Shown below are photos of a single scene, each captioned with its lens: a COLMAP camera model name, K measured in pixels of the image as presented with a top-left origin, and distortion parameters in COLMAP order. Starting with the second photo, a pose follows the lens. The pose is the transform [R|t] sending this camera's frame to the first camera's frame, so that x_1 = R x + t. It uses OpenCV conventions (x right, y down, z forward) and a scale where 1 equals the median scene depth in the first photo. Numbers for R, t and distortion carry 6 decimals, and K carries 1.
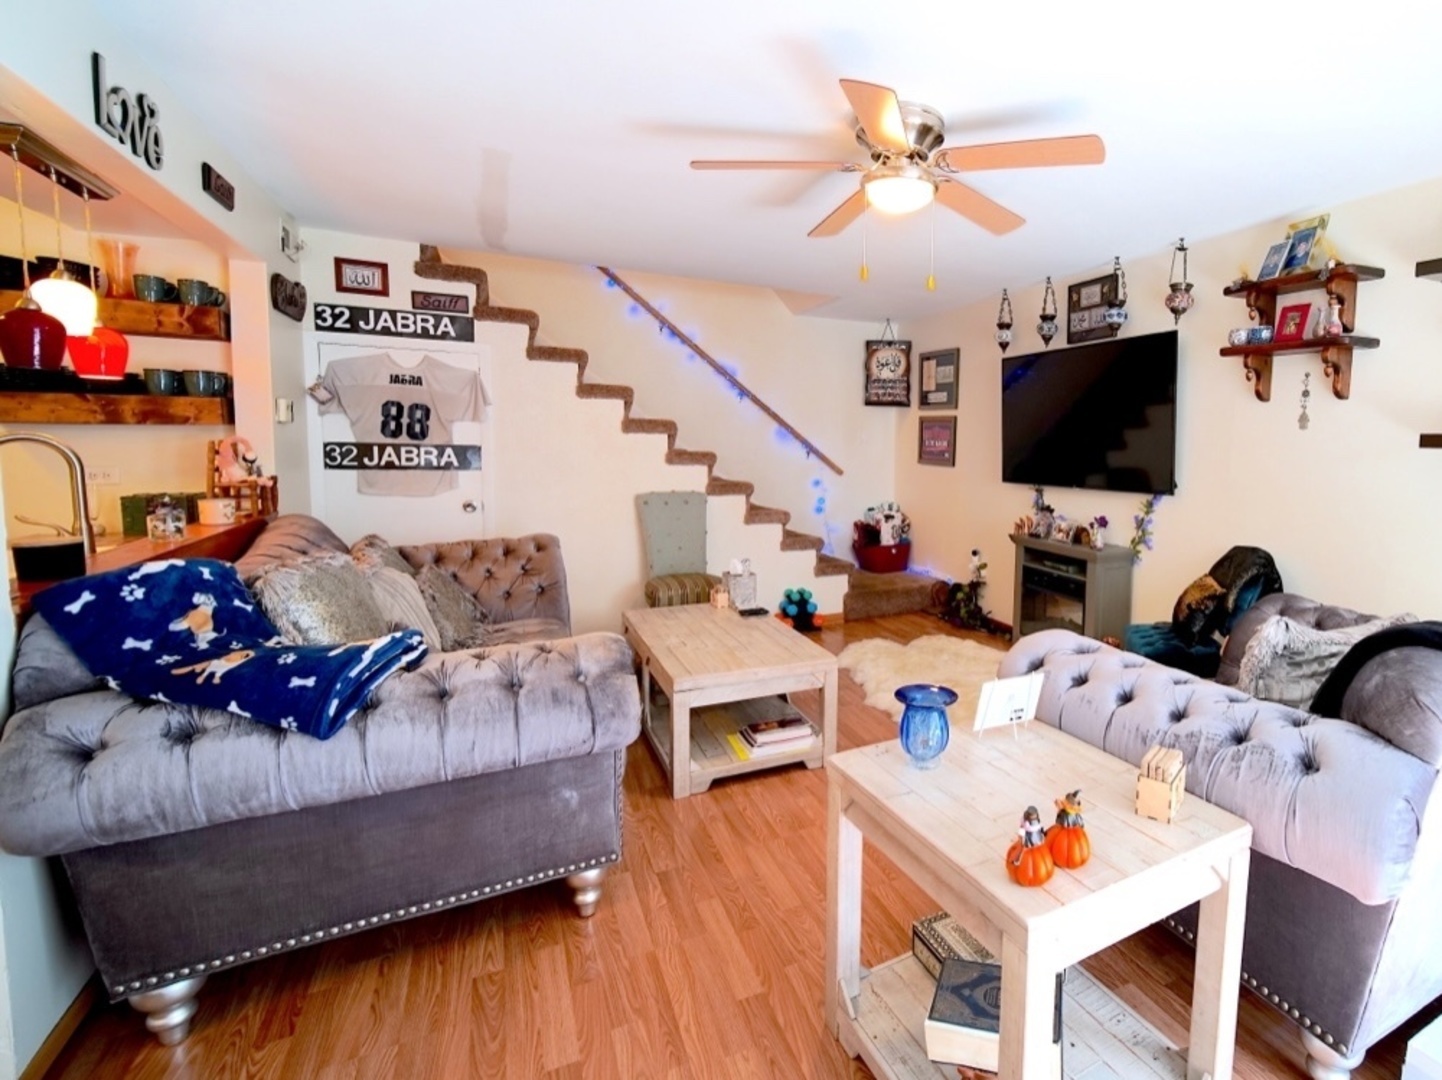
lens RADIAL K [[727.4, 0, 920.7], [0, 727.4, 505.5], [0, 0, 1]] dist [-0.004018, -0.001319]
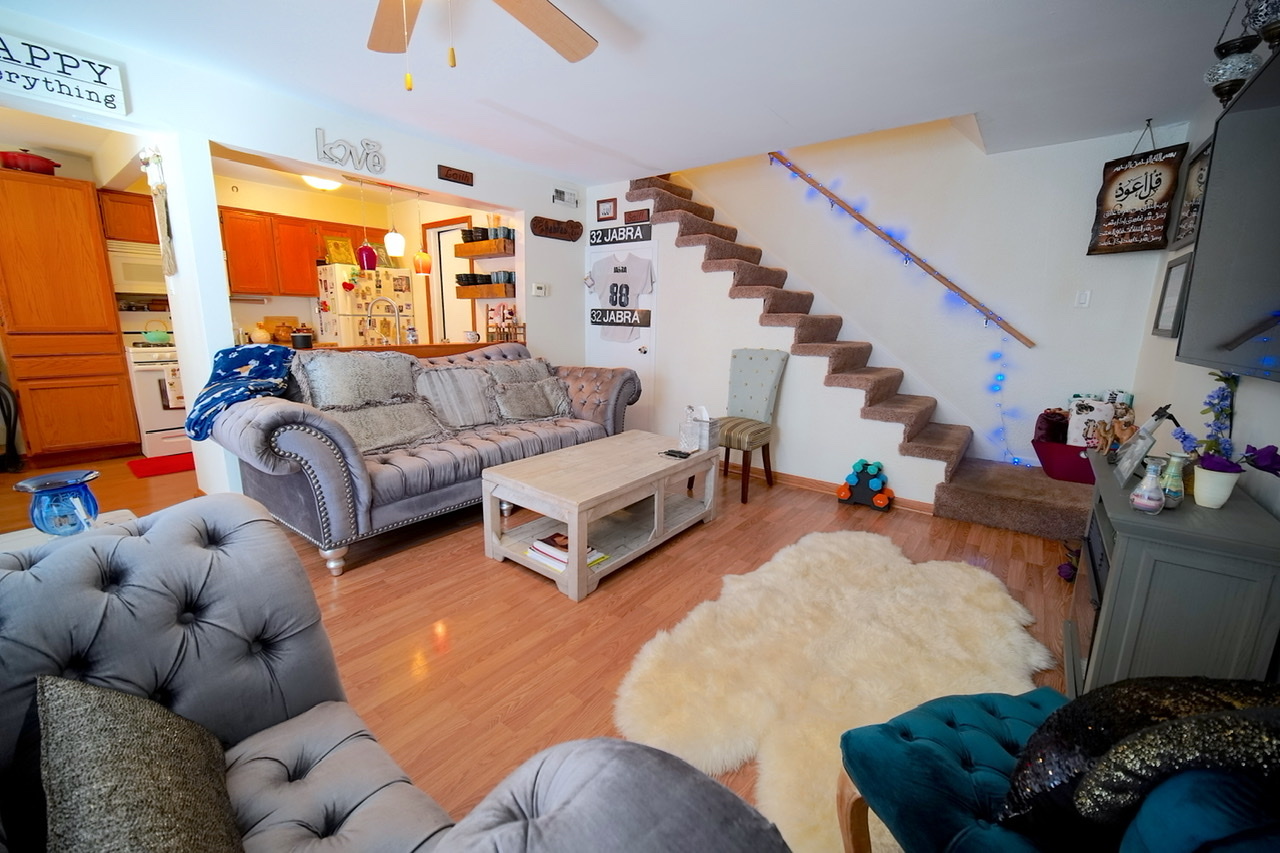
lens RADIAL K [[506.1, 0, 636.0], [0, 506.1, 416.1], [0, 0, 1]] dist [0.000792, -0.001648]
pose [[0.358770, 0.164758, -0.918770, 0.366438], [-0.090124, 0.985815, 0.141588, -0.010035], [0.929065, 0.032006, 0.368529, 0.546918]]
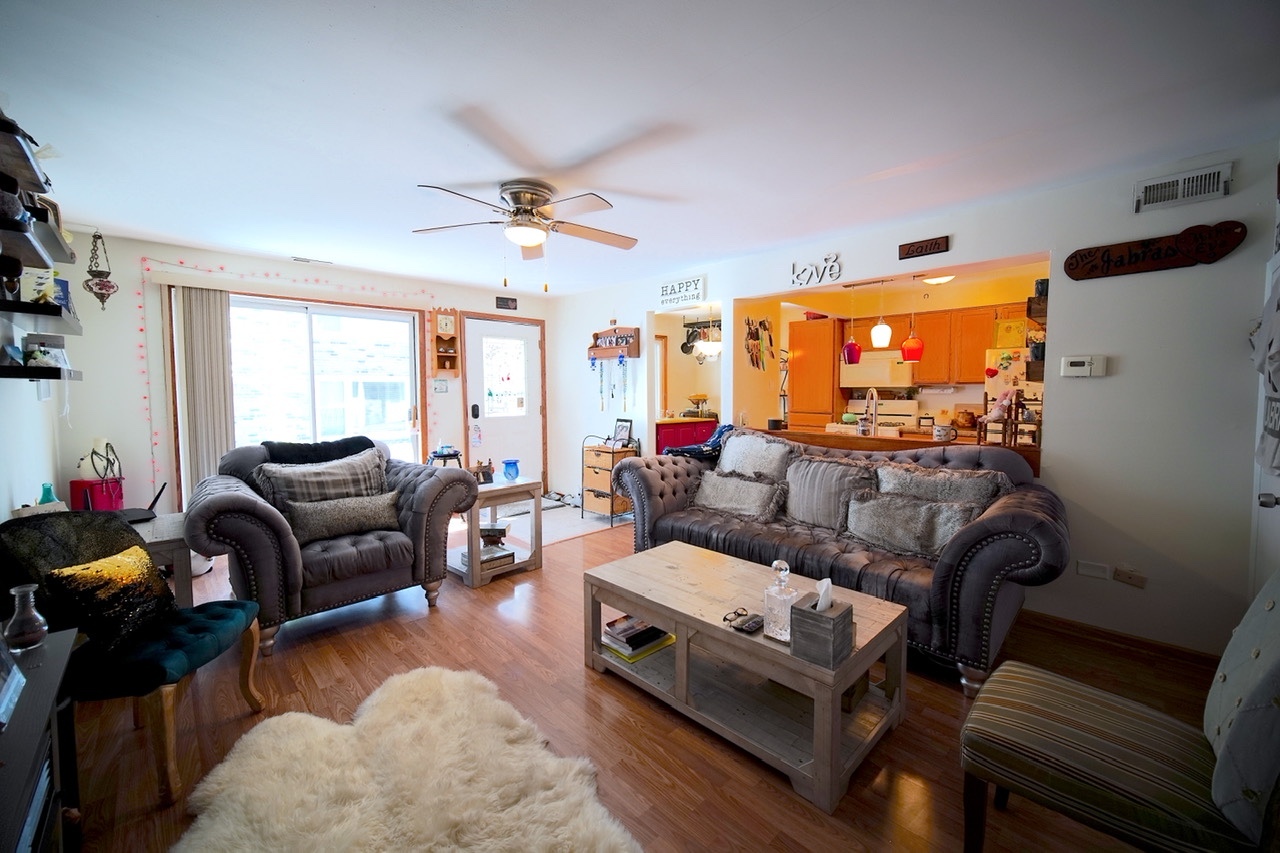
lens RADIAL K [[506.1, 0, 636.0], [0, 506.1, 416.1], [0, 0, 1]] dist [0.000792, -0.001648]
pose [[-0.974702, -0.007557, -0.223382, -0.006818], [-0.037393, 0.990856, 0.129638, -0.095090], [0.220360, 0.134711, -0.966072, 1.186851]]
